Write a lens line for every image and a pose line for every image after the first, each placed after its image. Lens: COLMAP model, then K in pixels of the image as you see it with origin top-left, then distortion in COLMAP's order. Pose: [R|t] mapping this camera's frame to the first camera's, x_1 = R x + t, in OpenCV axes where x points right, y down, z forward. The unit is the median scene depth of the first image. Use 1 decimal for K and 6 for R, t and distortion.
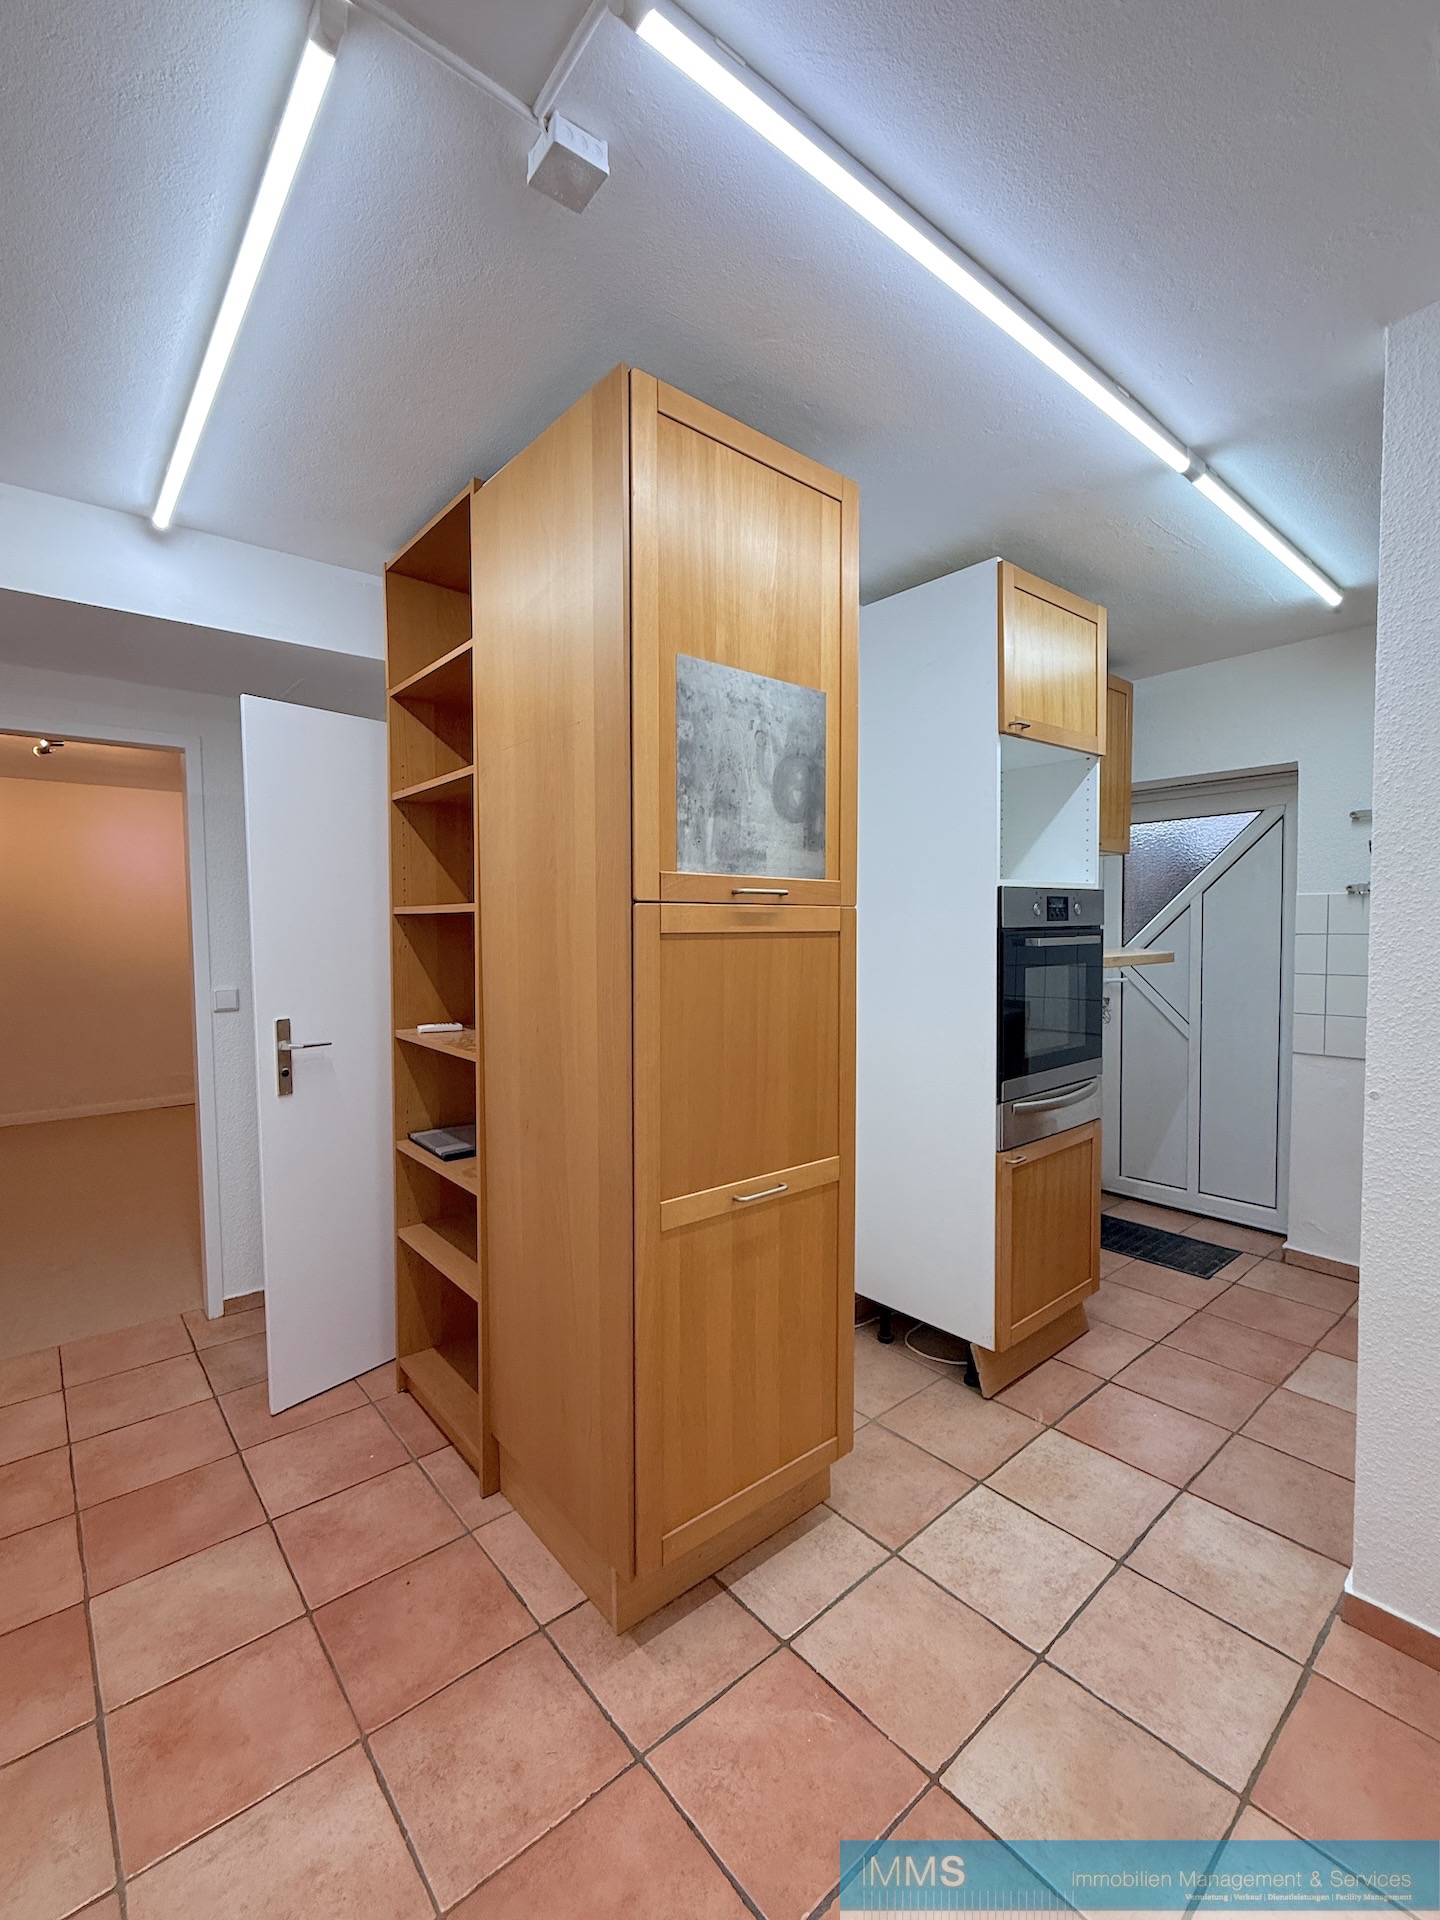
lens RADIAL K [[832.6, 0, 722.8], [0, 832.6, 965.2], [0, 0, 1]] dist [-0.000122, -0.000491]
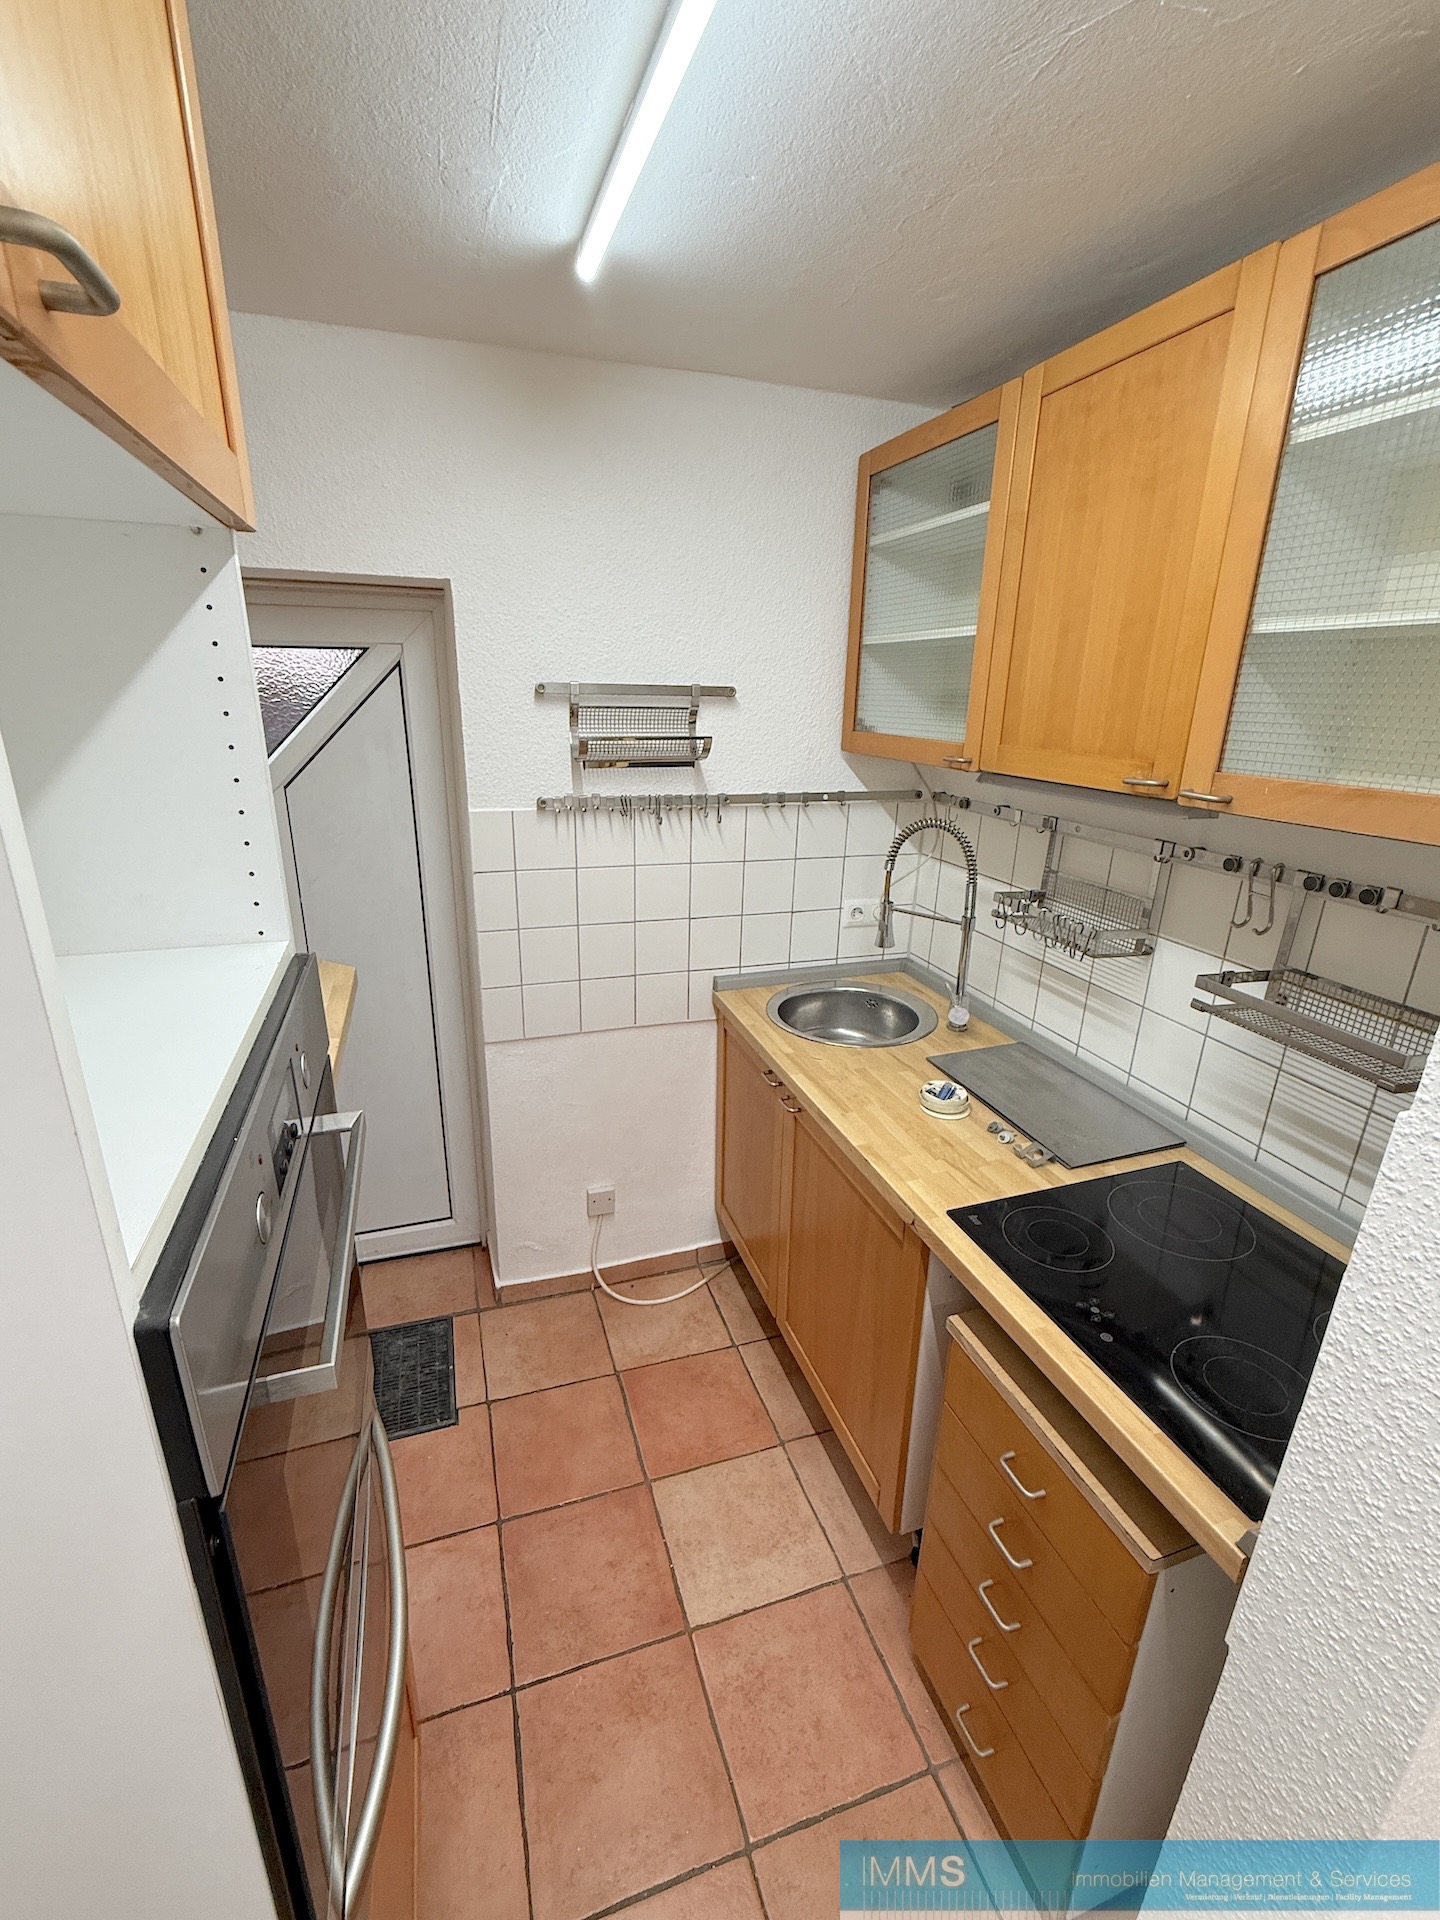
lens RADIAL K [[832.6, 0, 709.6], [0, 832.6, 960.5], [0, 0, 1]] dist [-0.000122, -0.000491]
pose [[0.377829, -0.278567, 0.882976, 0.337907], [0.021948, 0.956092, 0.292243, -0.300068], [-0.925615, -0.091038, 0.367353, 1.145232]]
